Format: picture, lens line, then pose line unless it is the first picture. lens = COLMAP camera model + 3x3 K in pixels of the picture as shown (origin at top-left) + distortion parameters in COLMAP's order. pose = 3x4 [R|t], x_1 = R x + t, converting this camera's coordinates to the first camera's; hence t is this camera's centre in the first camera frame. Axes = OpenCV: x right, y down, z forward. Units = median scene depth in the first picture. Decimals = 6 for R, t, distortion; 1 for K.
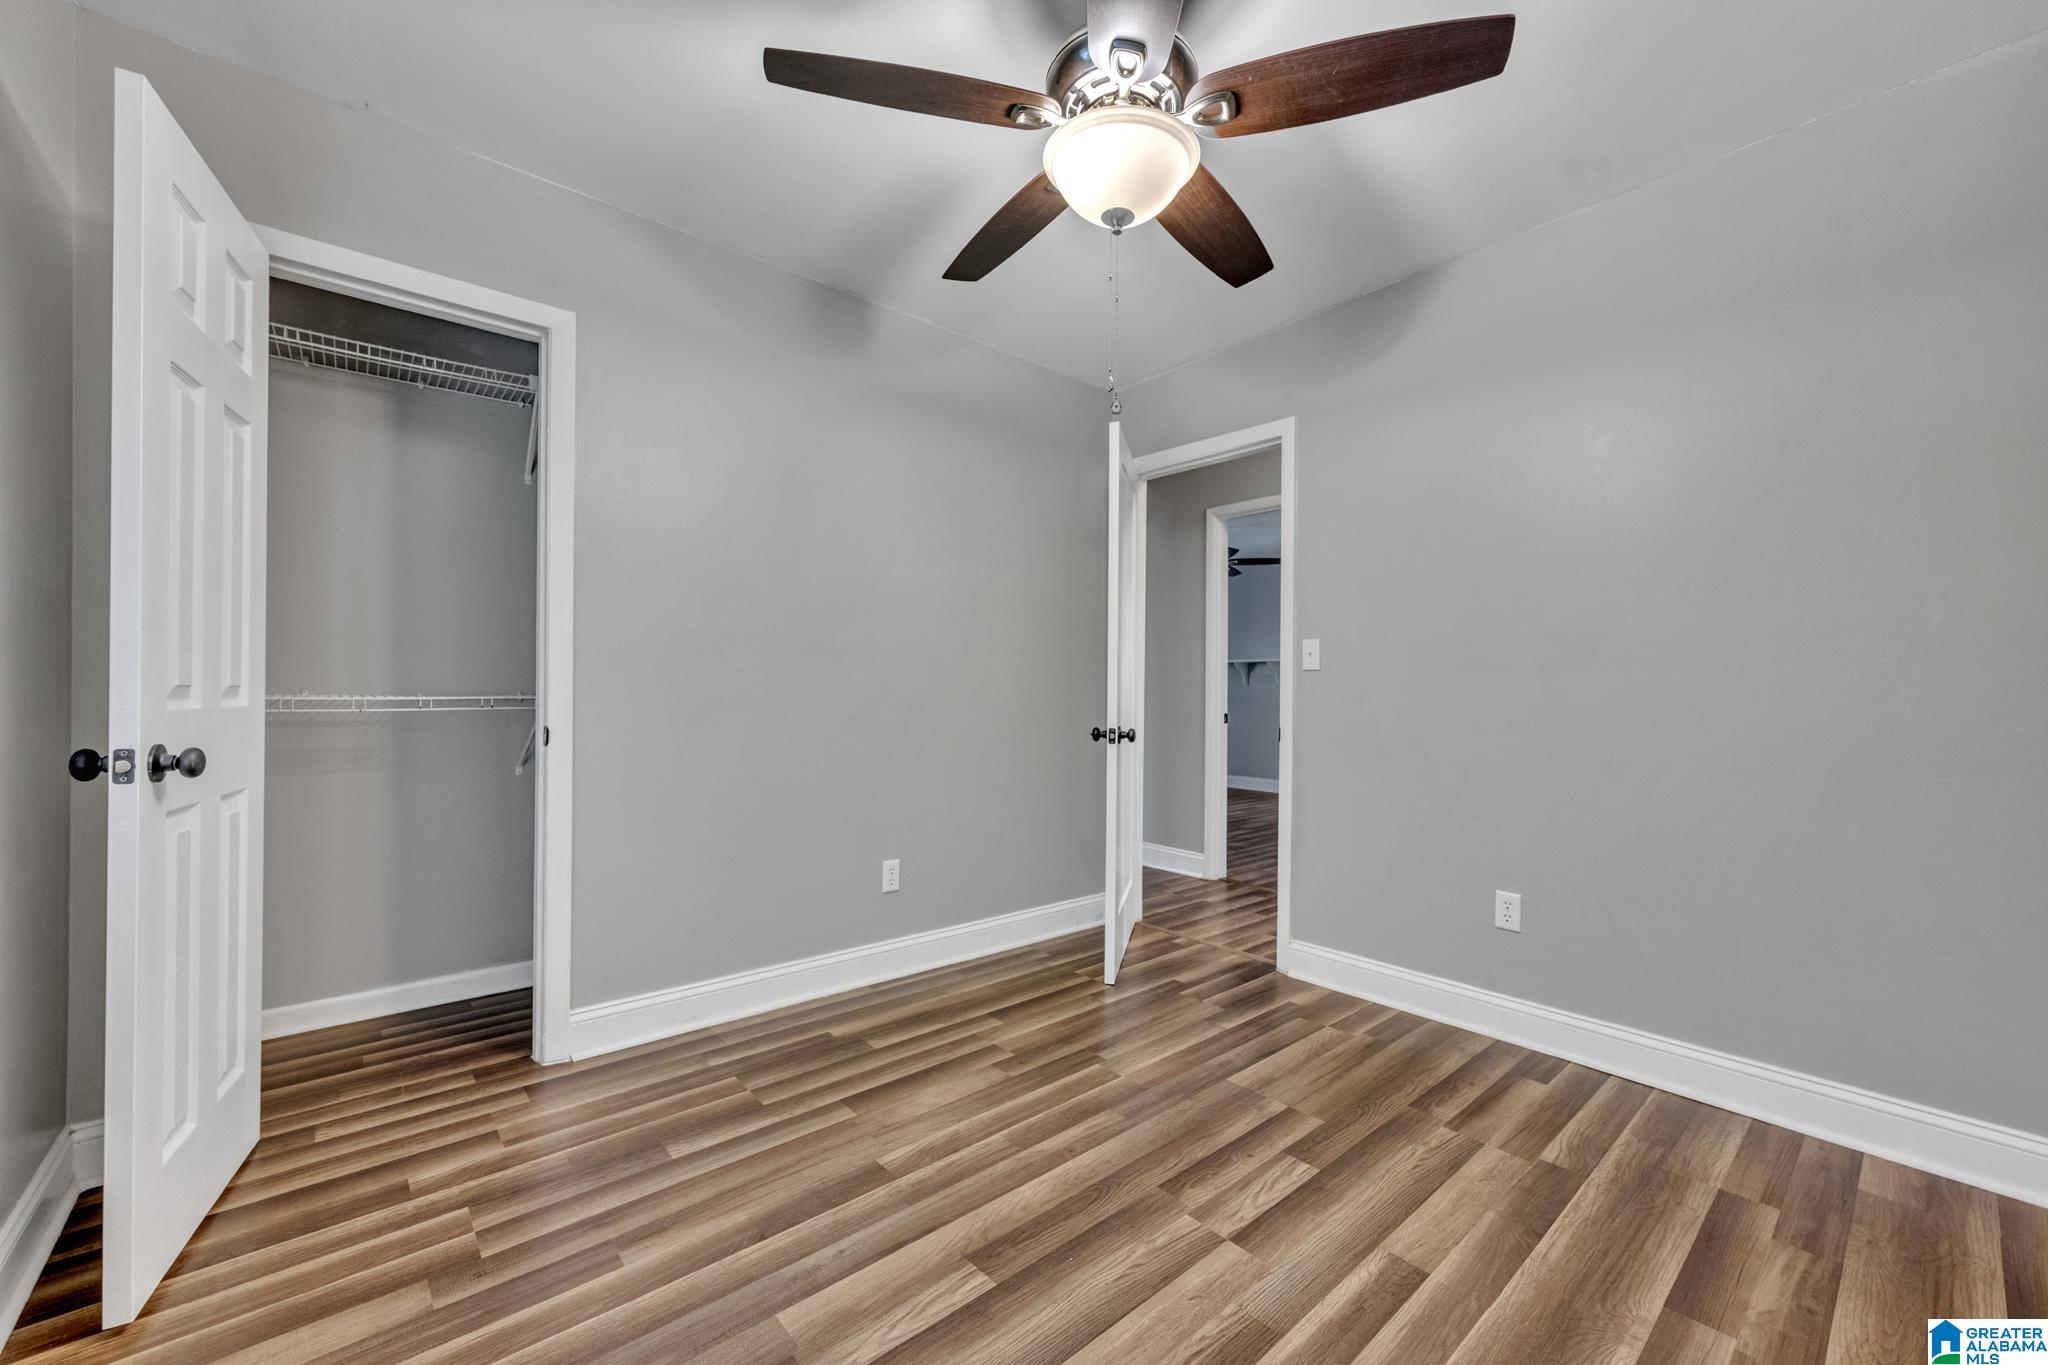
lens RADIAL K [[806.6, 0, 1022.3], [0, 806.6, 690.7], [0, 0, 1]] dist [-0.000087, 0.000022]
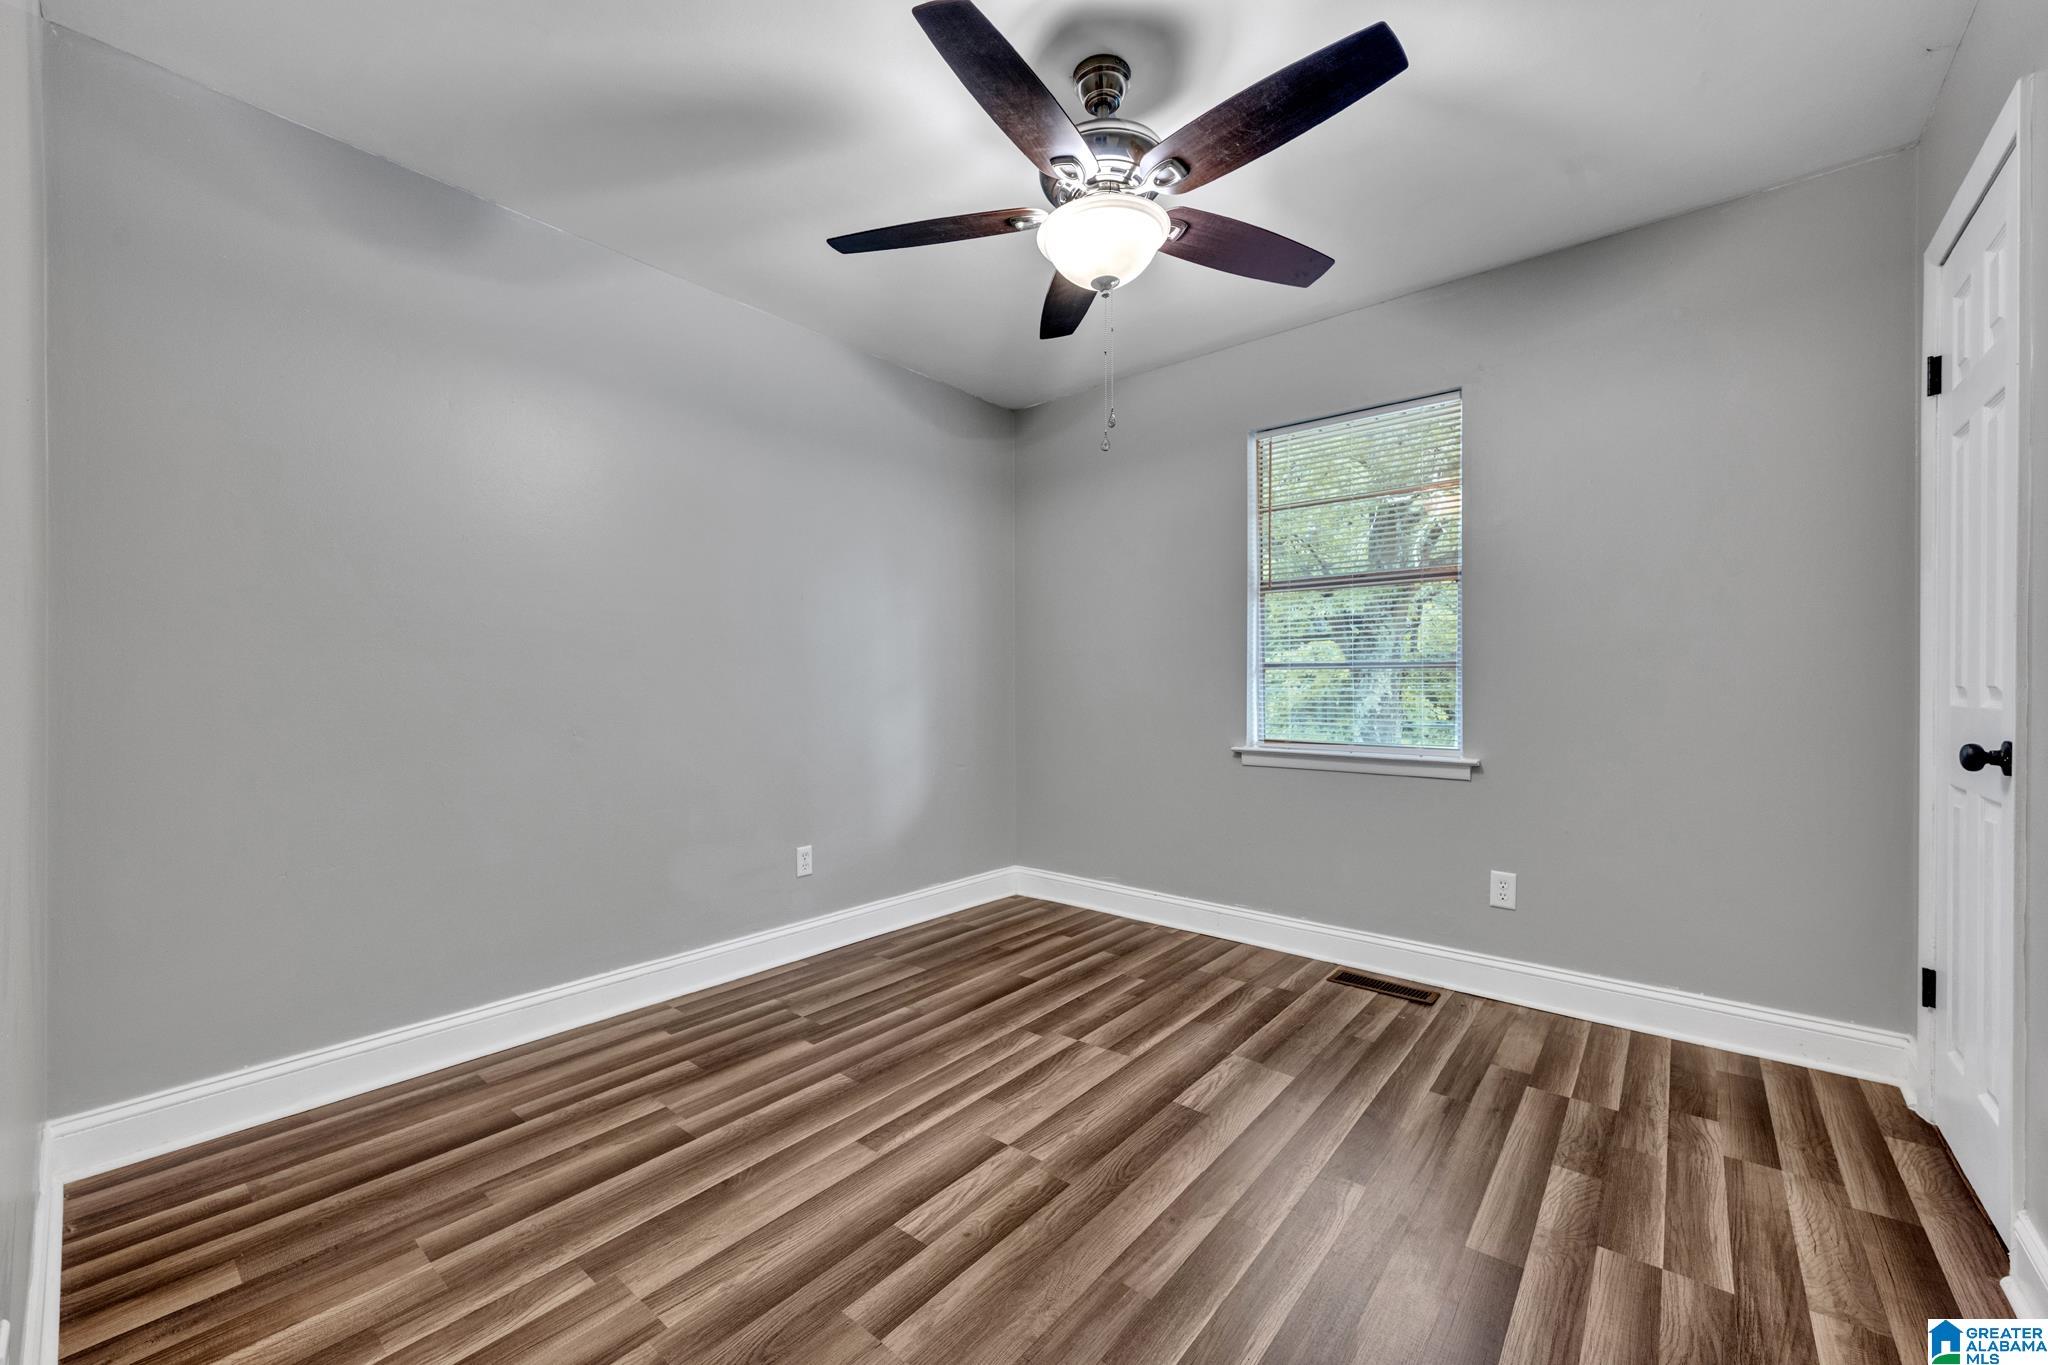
lens RADIAL K [[806.6, 0, 1022.3], [0, 806.6, 690.7], [0, 0, 1]] dist [-0.000087, 0.000022]
pose [[-0.985968, -0.006613, -0.166805, 0.400537], [-0.007349, 0.999966, 0.003793, 0.003611], [0.166775, 0.004965, -0.985983, 1.990866]]
